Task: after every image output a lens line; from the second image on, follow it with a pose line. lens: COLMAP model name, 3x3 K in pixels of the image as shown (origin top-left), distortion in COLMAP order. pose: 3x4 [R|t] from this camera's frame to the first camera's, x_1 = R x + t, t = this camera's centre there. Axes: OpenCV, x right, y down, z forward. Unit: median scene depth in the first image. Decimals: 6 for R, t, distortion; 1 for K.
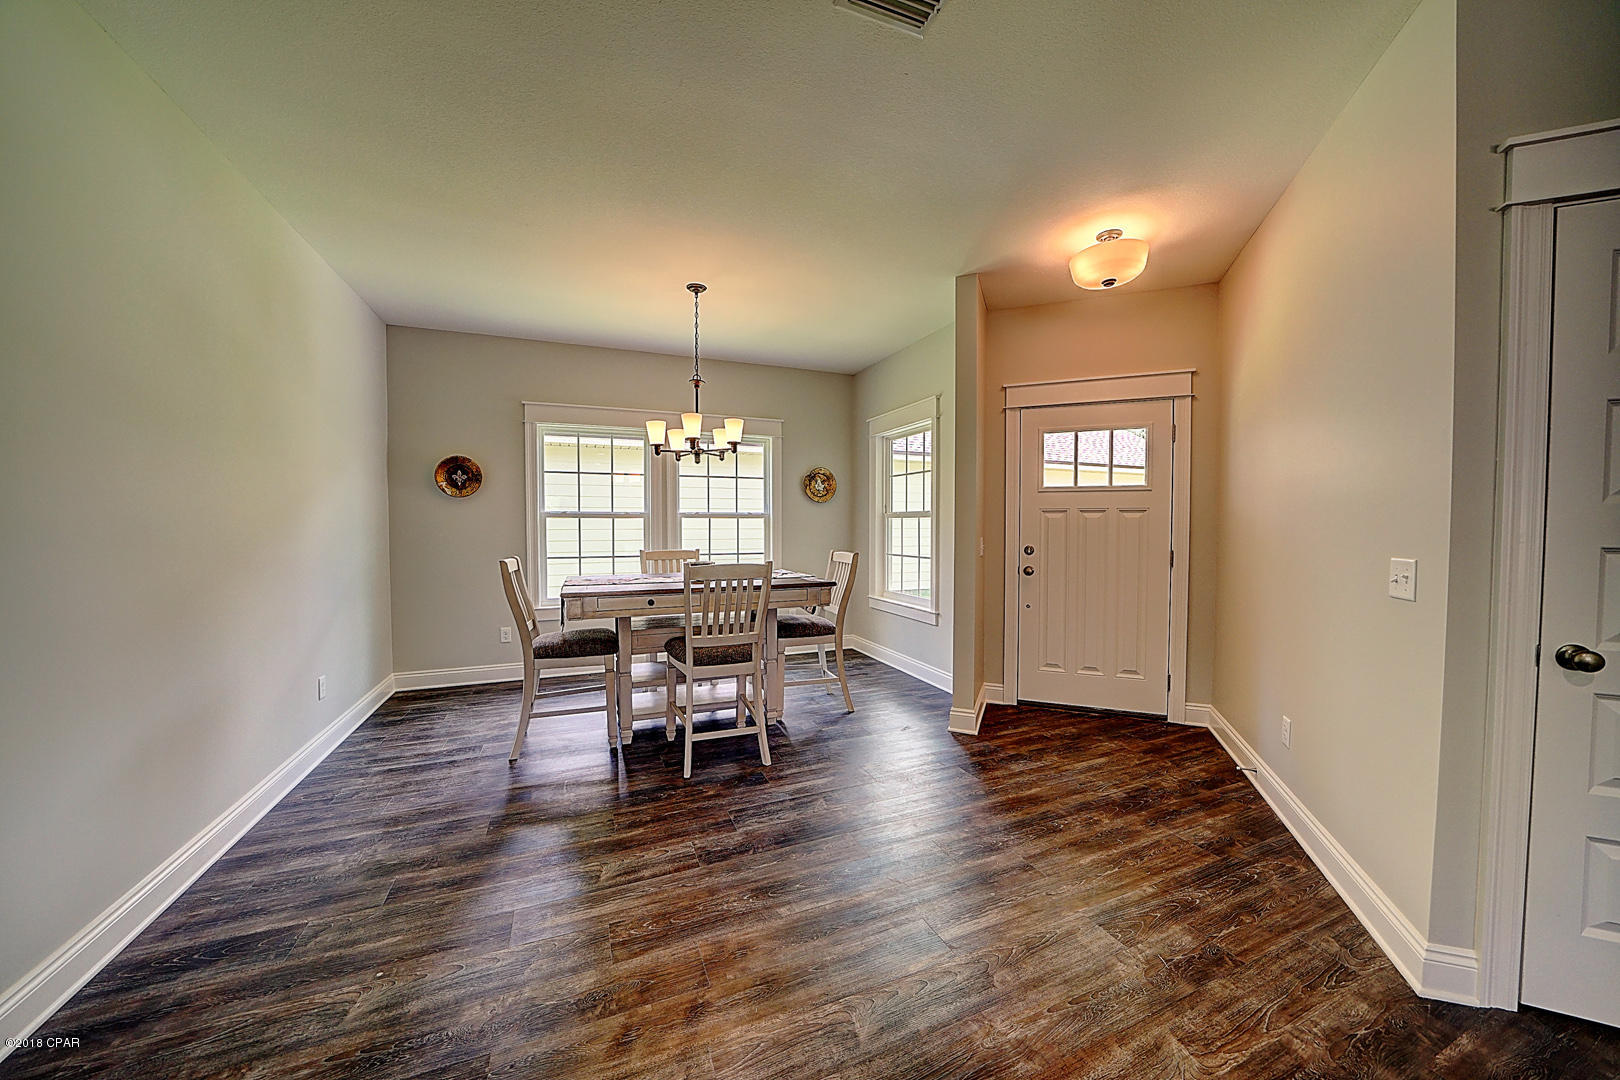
lens RADIAL K [[562.2, 0, 814.8], [0, 562.2, 536.4], [0, 0, 1]] dist [-0.020483, 0.000505]
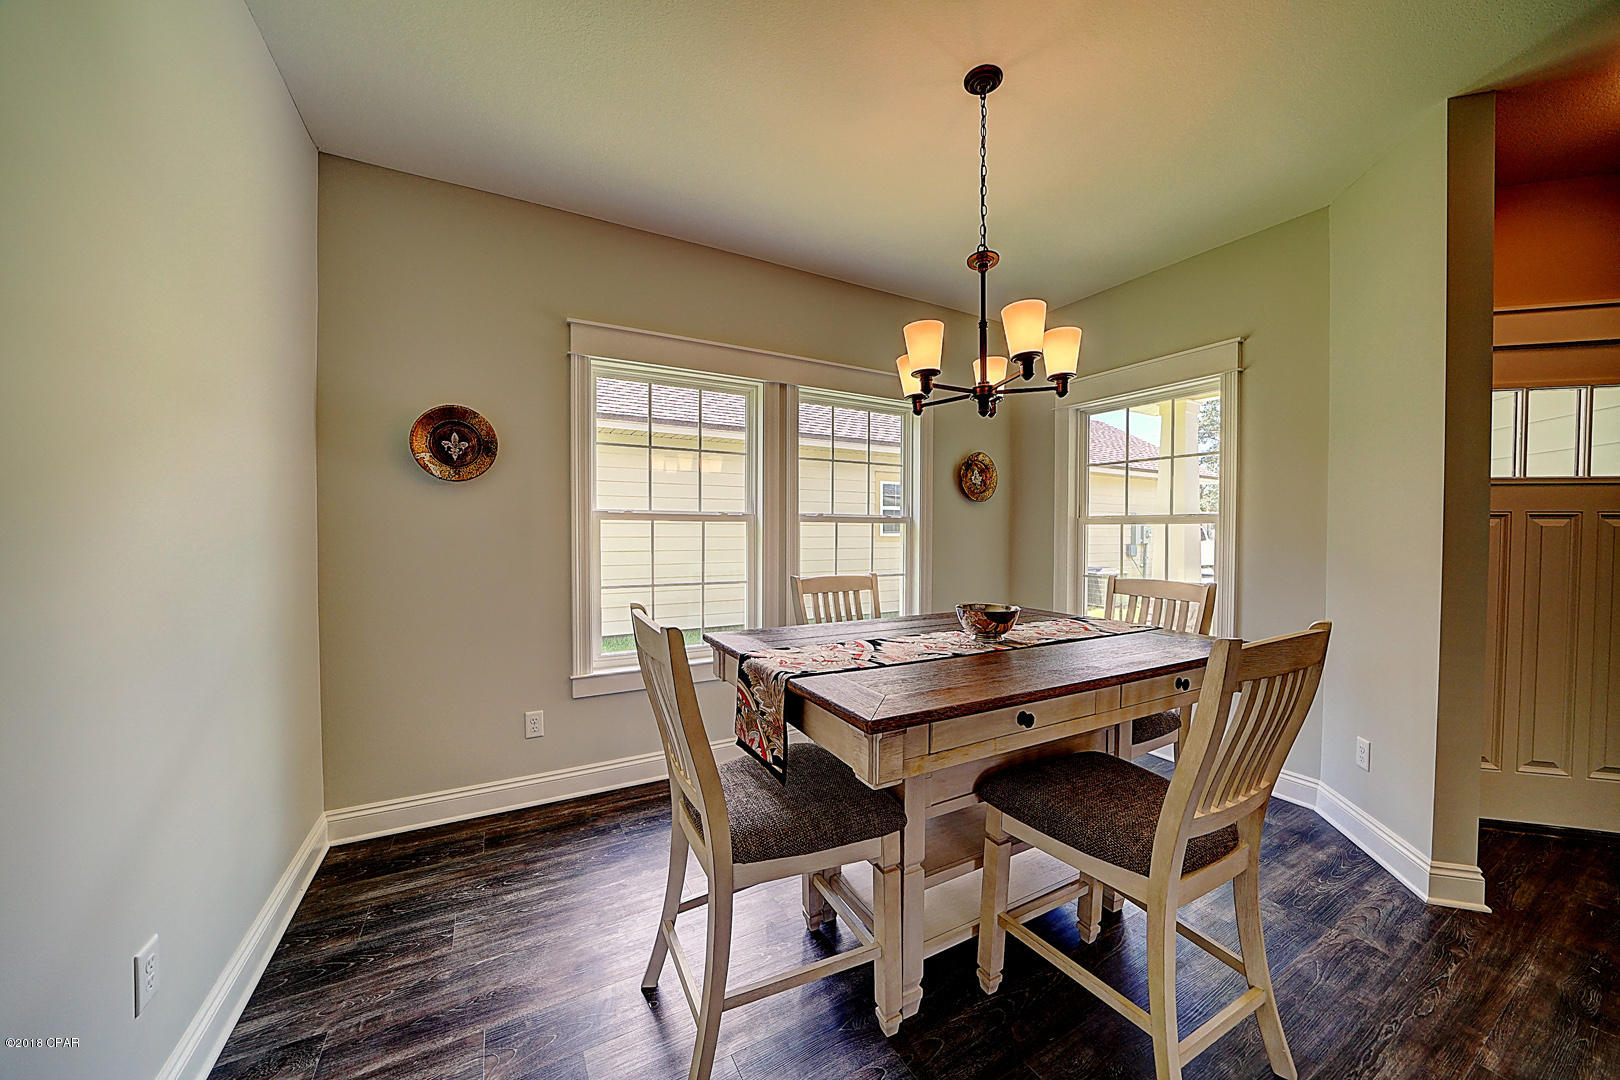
lens RADIAL K [[562.2, 0, 815.4], [0, 562.2, 541.7], [0, 0, 1]] dist [-0.020483, 0.000505]
pose [[0.994075, 0.003598, 0.108641, -0.343863], [-0.002926, 0.999976, -0.006342, -0.008323], [-0.108661, 0.005986, 0.994061, 0.415705]]
